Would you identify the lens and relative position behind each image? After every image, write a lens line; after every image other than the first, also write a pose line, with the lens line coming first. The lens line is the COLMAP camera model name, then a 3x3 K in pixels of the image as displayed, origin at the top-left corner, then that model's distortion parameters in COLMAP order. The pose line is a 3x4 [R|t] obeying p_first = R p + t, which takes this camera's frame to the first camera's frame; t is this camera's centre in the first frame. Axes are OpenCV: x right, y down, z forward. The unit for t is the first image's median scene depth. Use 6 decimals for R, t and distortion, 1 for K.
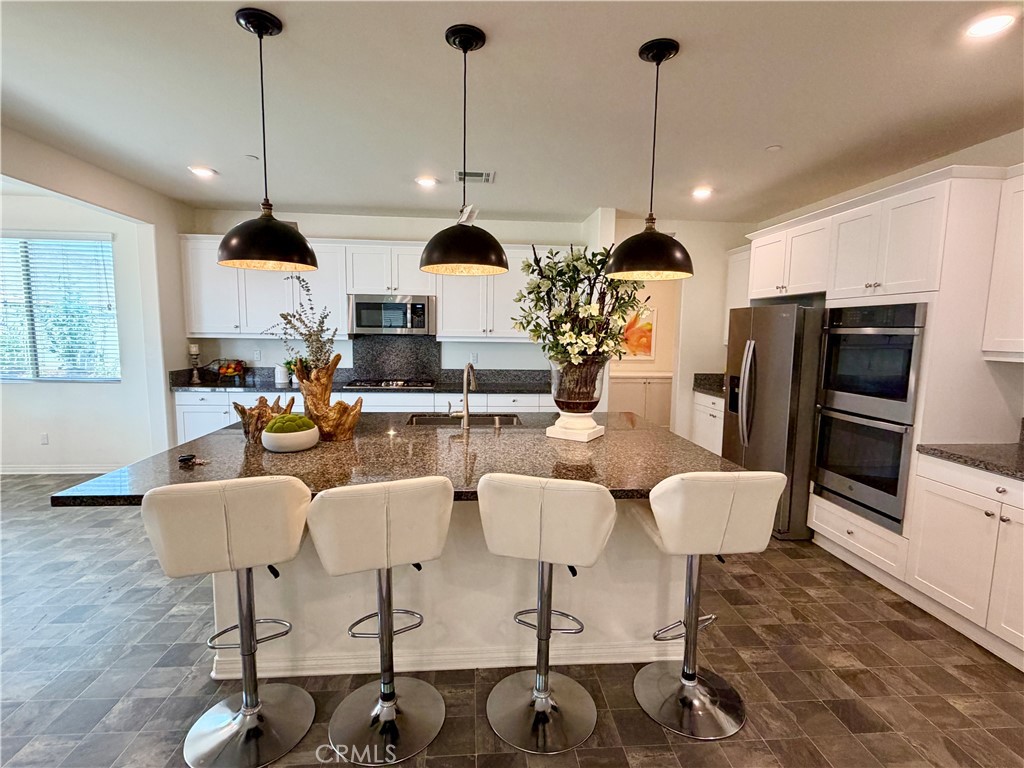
lens RADIAL K [[482.2, 0, 511.9], [0, 482.2, 392.0], [0, 0, 1]] dist [-0.001519, -0.000803]
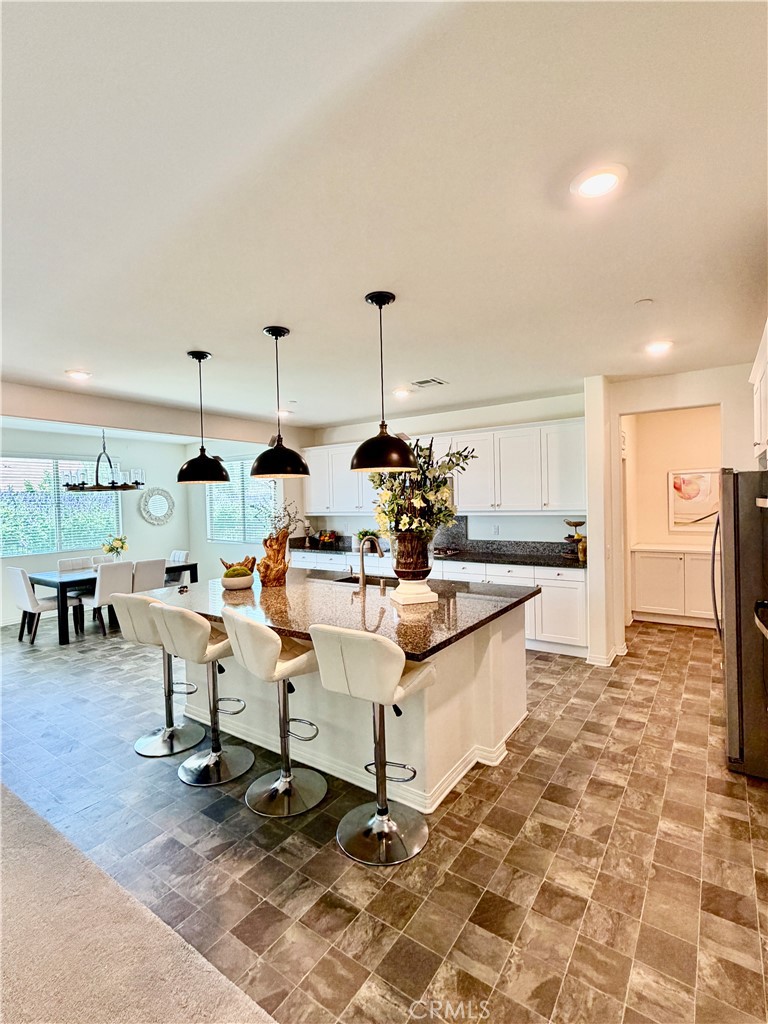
lens RADIAL K [[482.2, 0, 393.3], [0, 482.2, 510.8], [0, 0, 1]] dist [-0.001519, -0.000803]
pose [[0.782463, -0.020380, -0.622363, 0.760831], [-0.042630, 0.995366, -0.086191, -0.019720], [0.621236, 0.093972, 0.777969, 0.037310]]
